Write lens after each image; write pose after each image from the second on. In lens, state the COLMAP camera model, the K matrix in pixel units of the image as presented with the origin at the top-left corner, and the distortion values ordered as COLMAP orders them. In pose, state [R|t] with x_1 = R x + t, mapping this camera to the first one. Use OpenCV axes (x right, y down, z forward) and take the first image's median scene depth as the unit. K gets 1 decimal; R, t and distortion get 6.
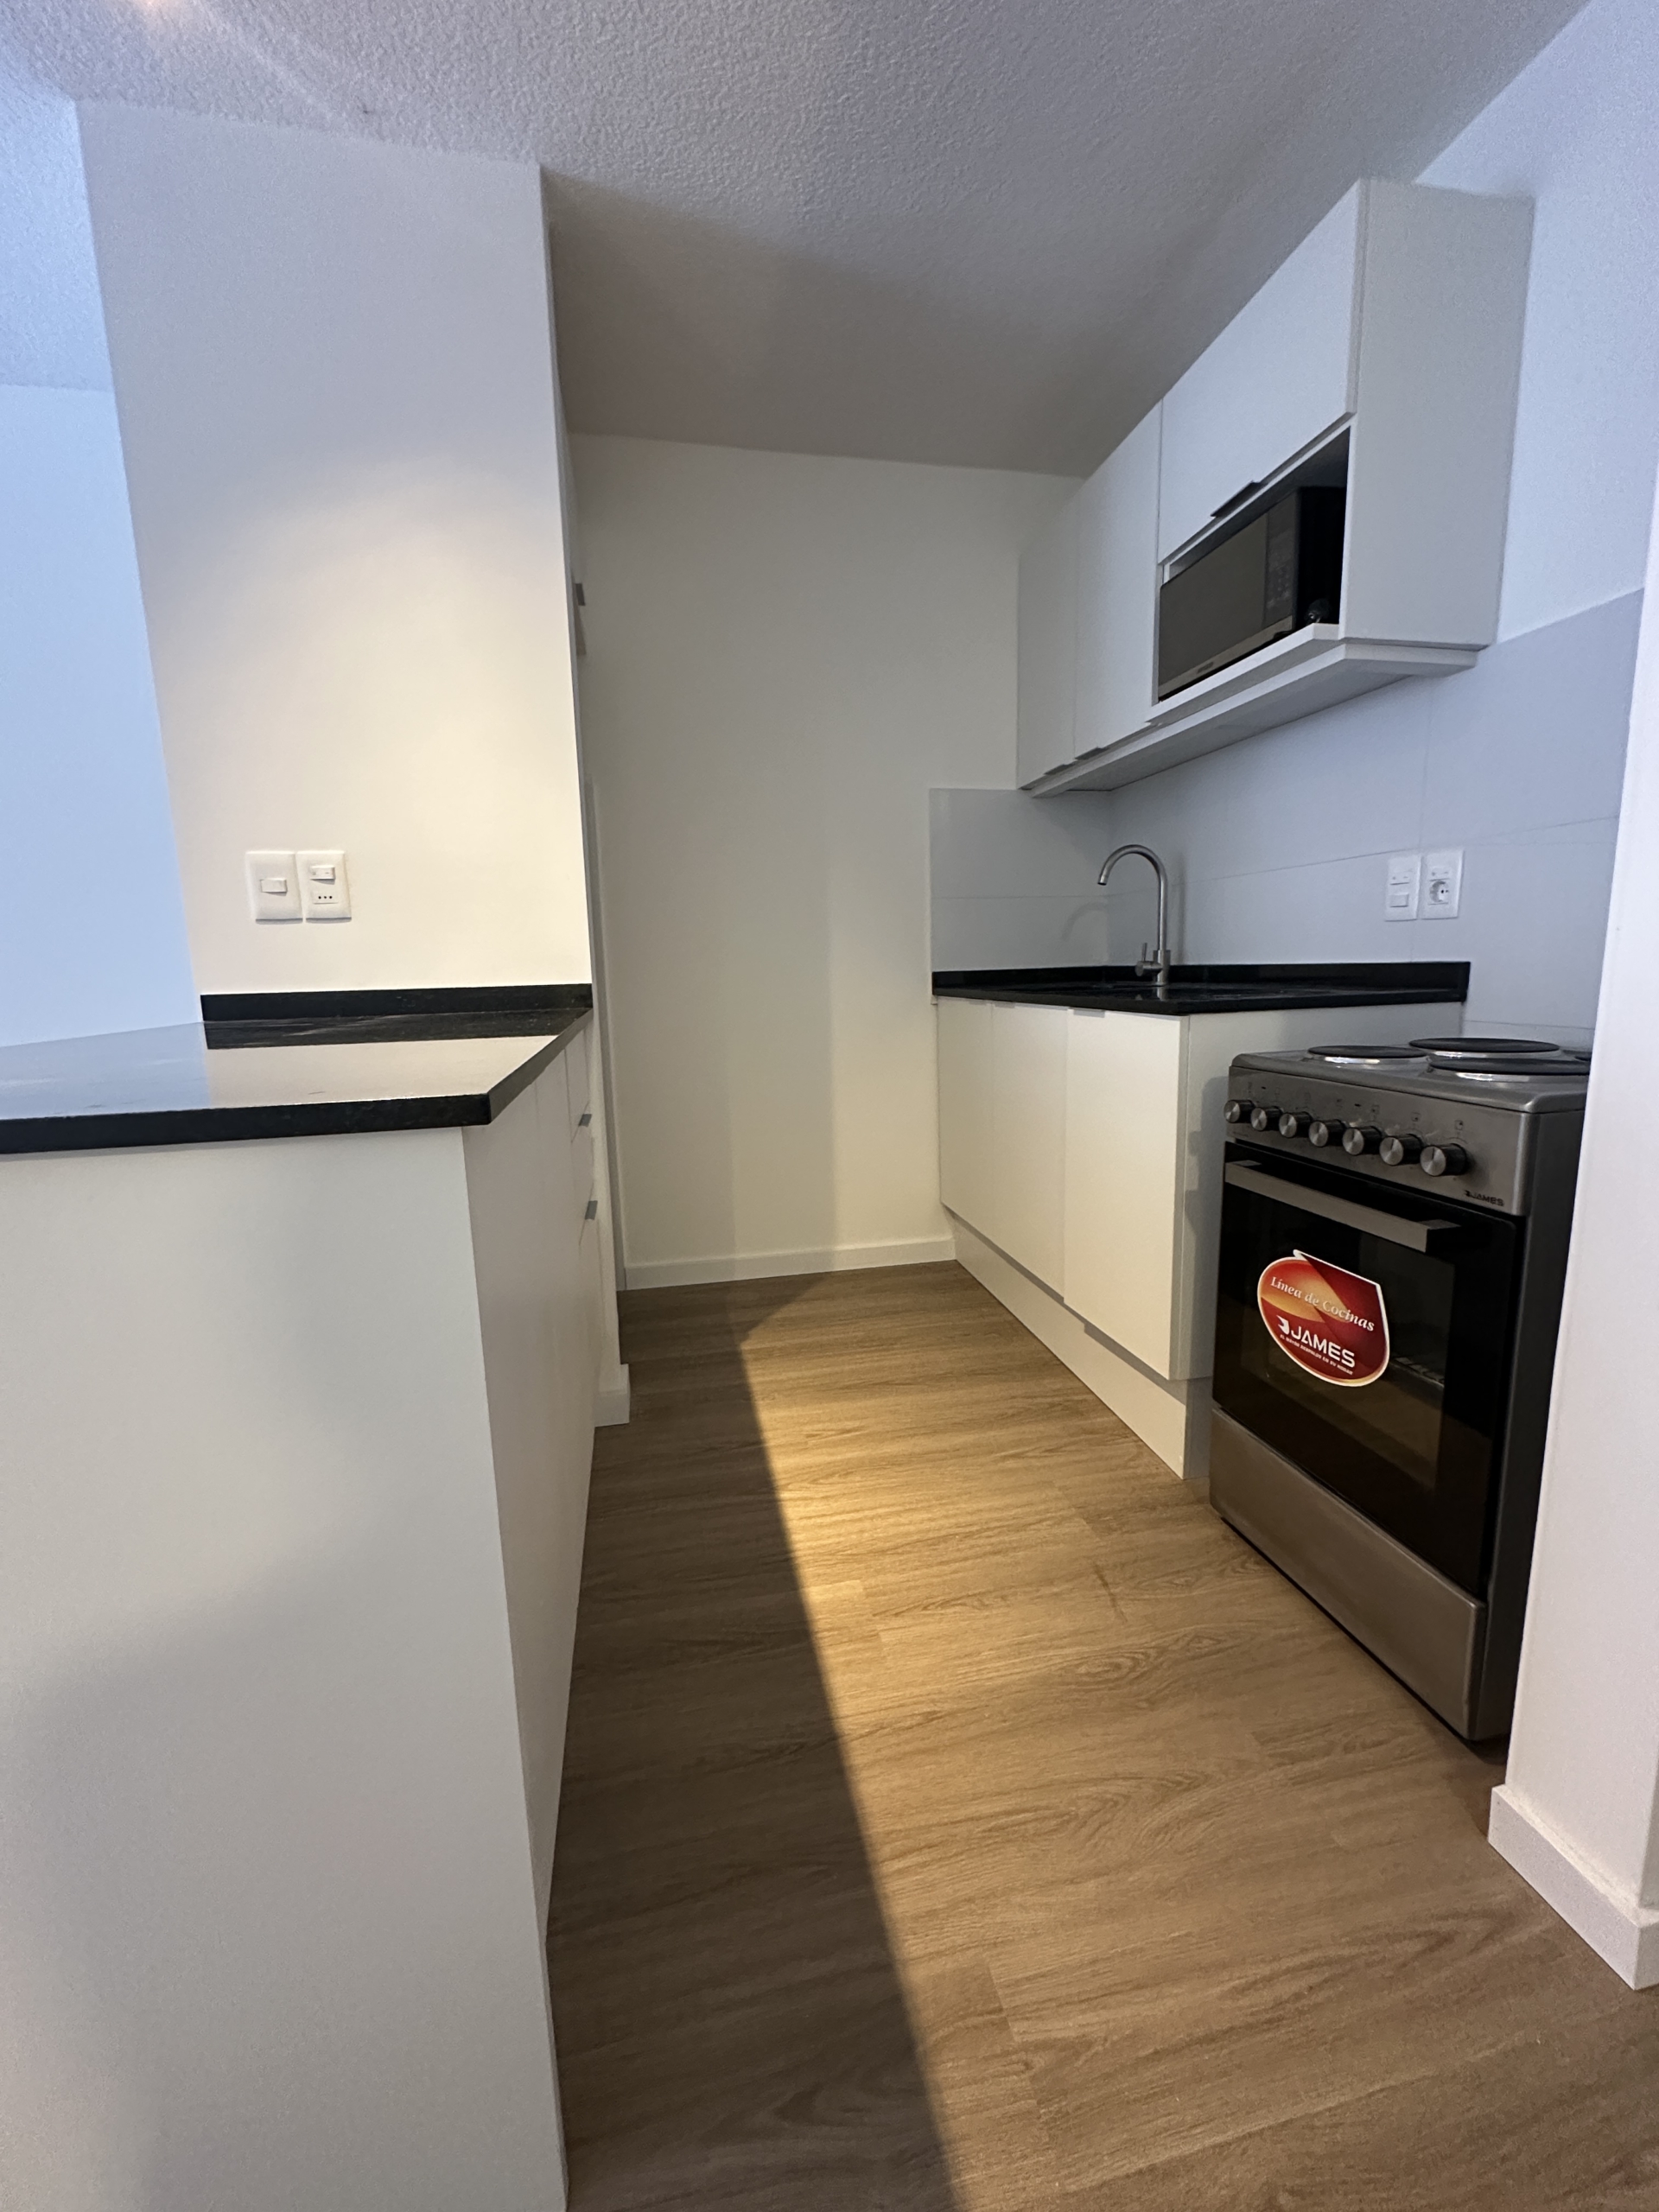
lens RADIAL K [[882.1, 0, 827.1], [0, 882.1, 1107.3], [0, 0, 1]] dist [-0.001210, -0.000258]
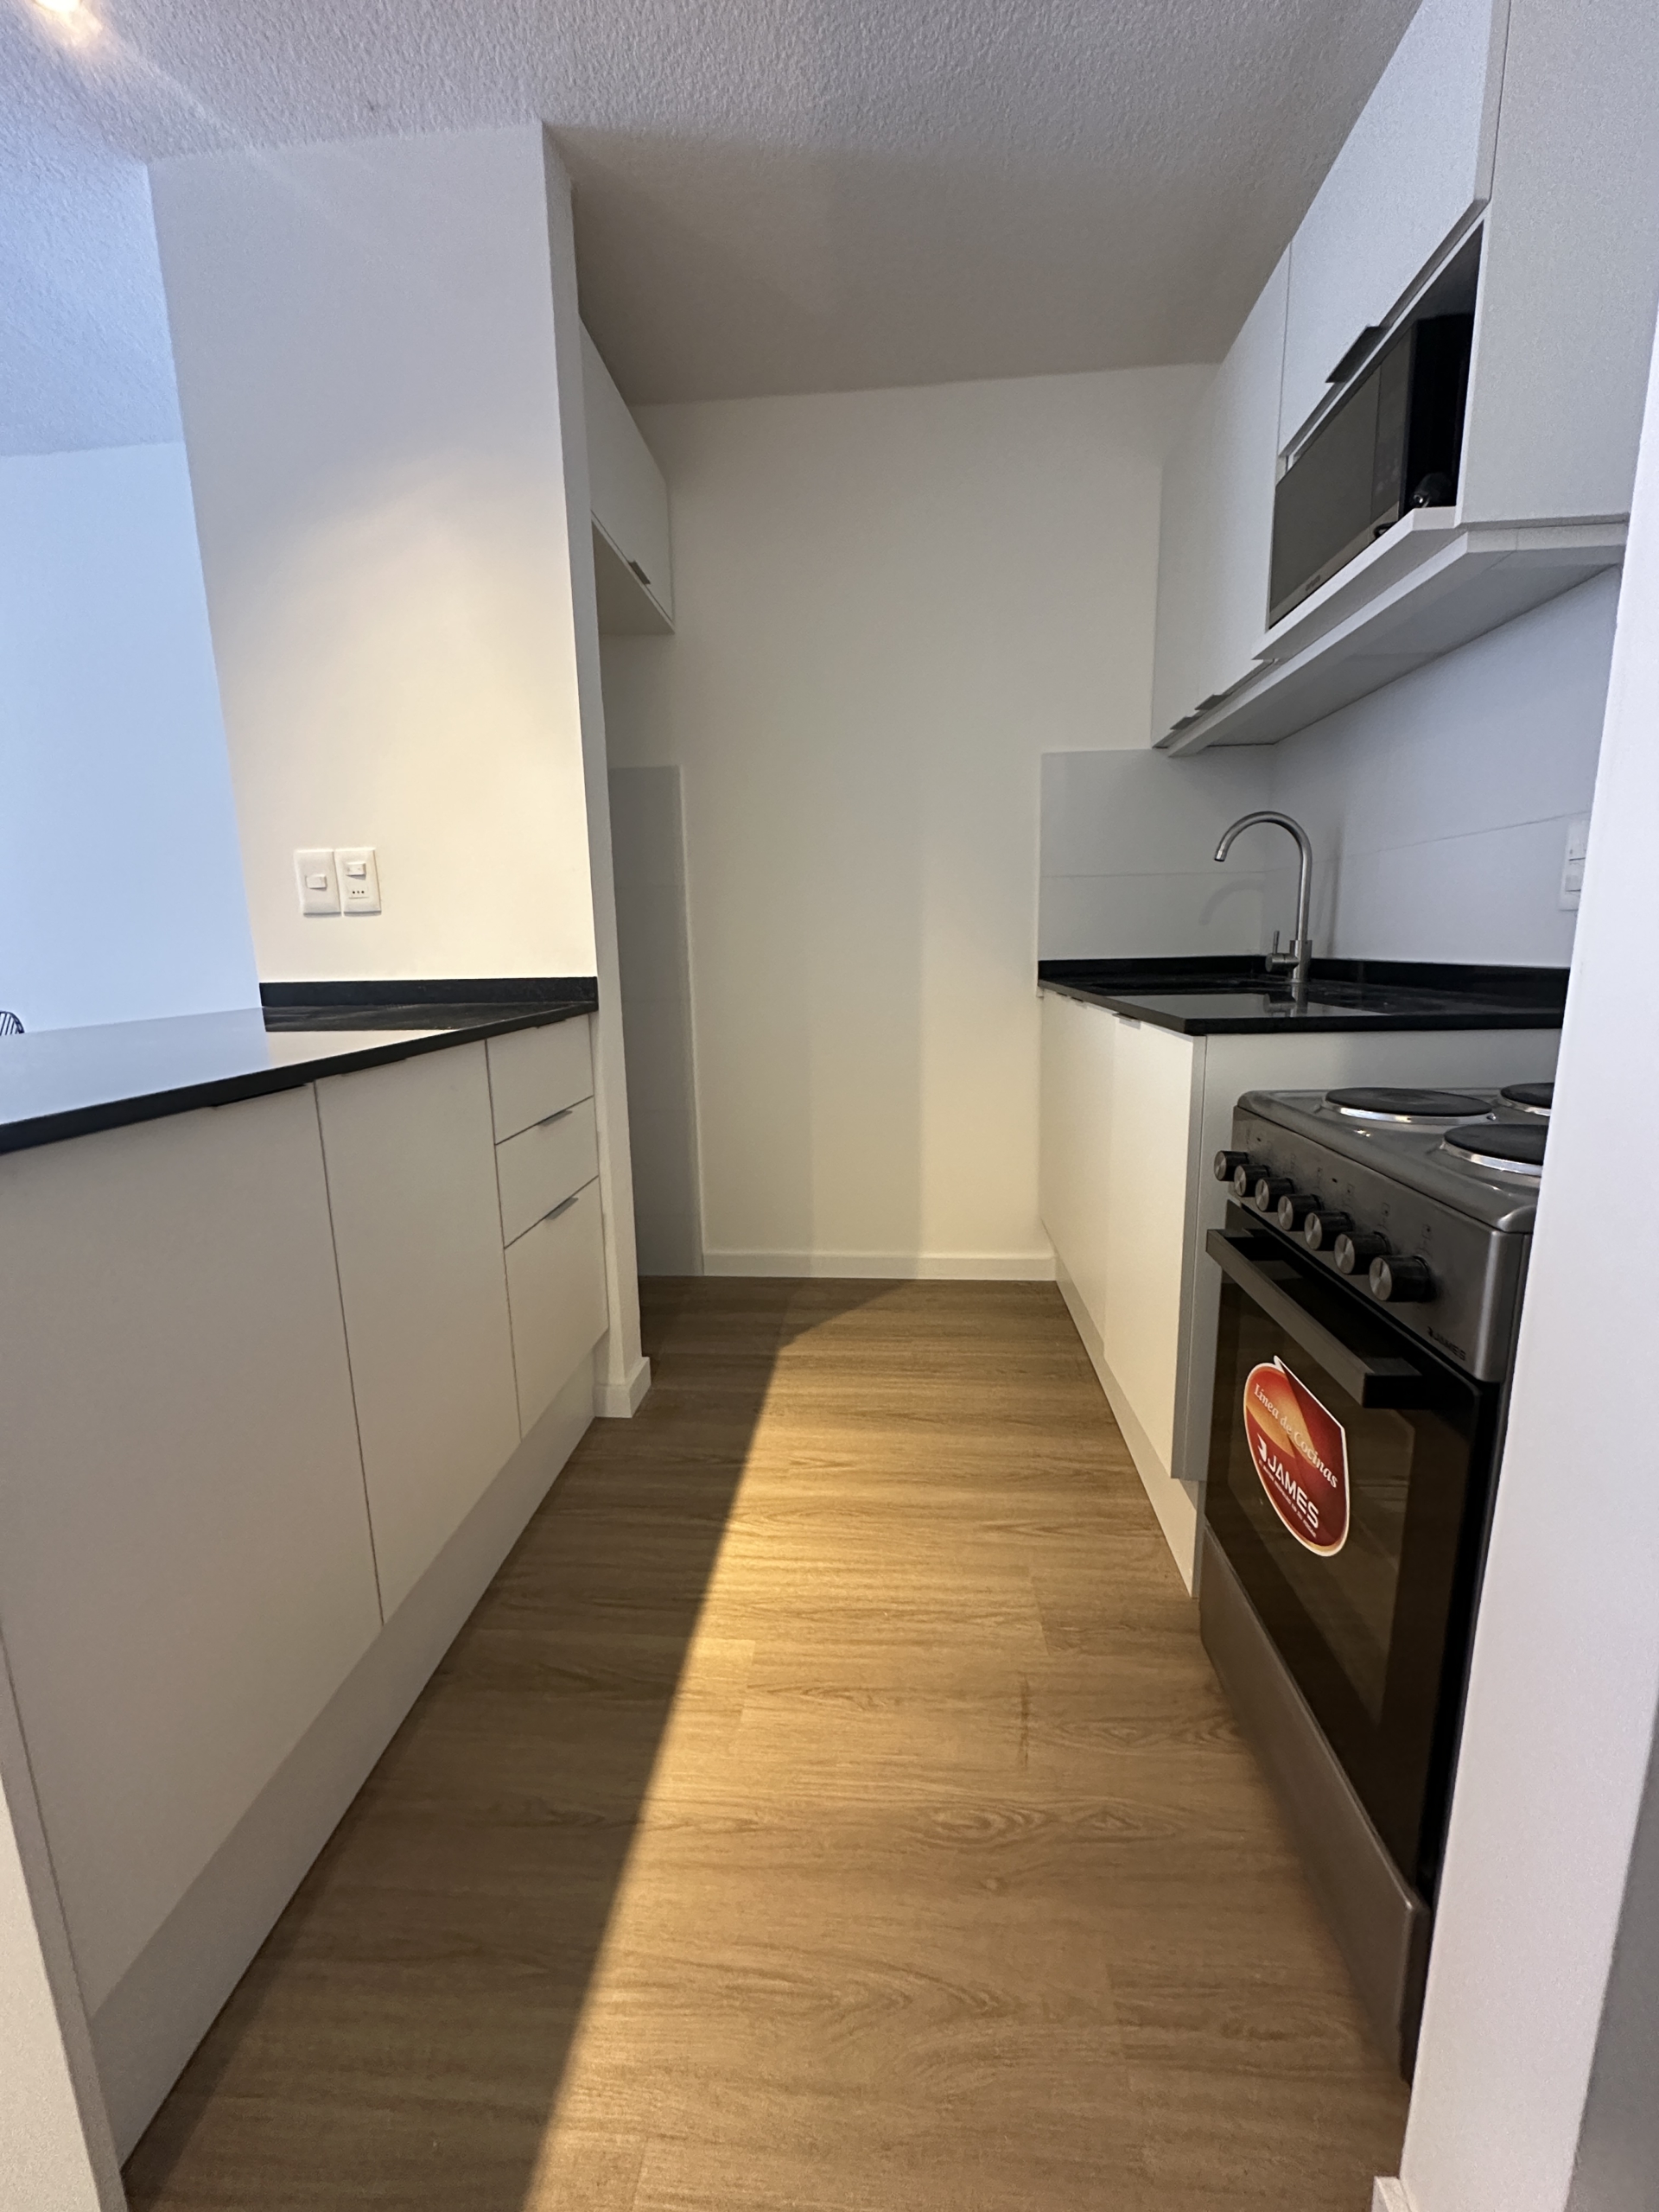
lens RADIAL K [[882.4, 0, 829.5], [0, 882.4, 1106.0], [0, 0, 1]] dist [-0.000376, 0.000010]
pose [[0.959444, 0.058524, -0.275758, 0.290405], [-0.049571, 0.997996, 0.039331, -0.052489], [0.277507, -0.024066, 0.960422, 0.134462]]
